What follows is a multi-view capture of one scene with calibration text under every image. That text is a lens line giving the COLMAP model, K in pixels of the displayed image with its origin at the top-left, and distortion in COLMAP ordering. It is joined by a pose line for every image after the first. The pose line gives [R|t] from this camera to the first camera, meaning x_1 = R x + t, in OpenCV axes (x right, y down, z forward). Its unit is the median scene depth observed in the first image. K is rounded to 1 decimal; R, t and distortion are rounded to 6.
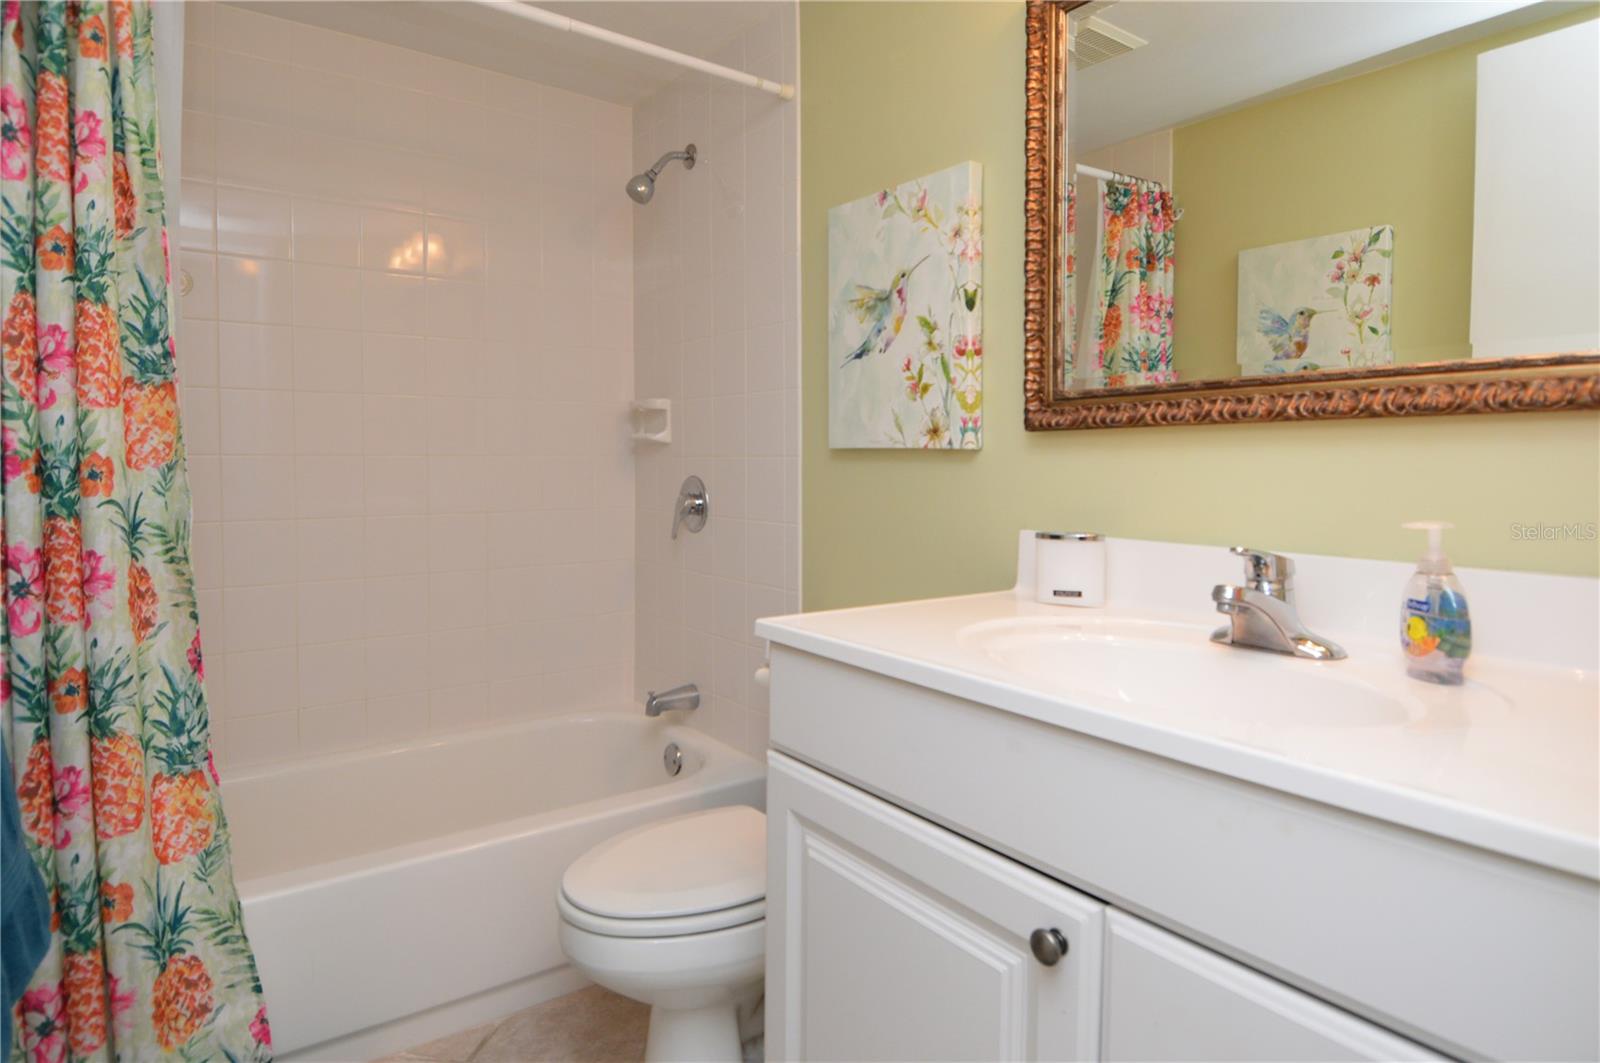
lens RADIAL K [[862.6, 0, 784.8], [0, 862.6, 467.9], [0, 0, 1]] dist [0.014400, -0.025468]
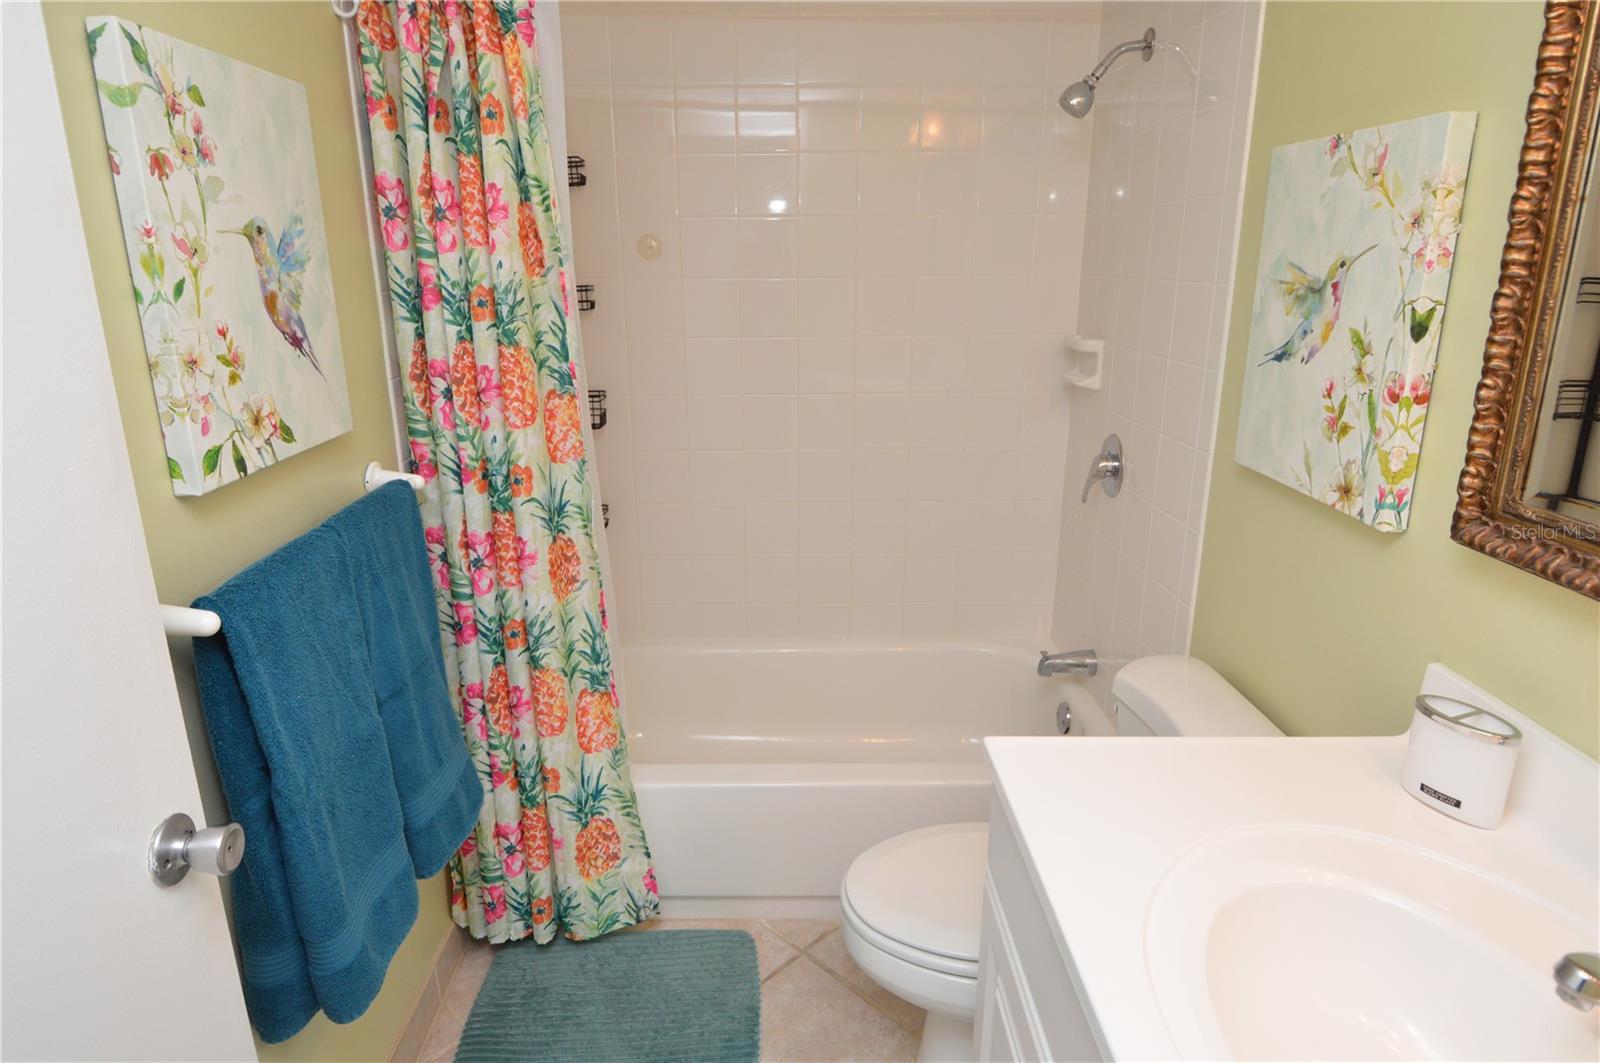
lens RADIAL K [[862.6, 0, 810.4], [0, 862.6, 503.5], [0, 0, 1]] dist [0.014400, -0.025468]
pose [[0.830302, 0.147072, -0.537558, 0.229718], [-0.017740, 0.971037, 0.238268, -0.239606], [0.557031, -0.188298, 0.808863, 0.165791]]
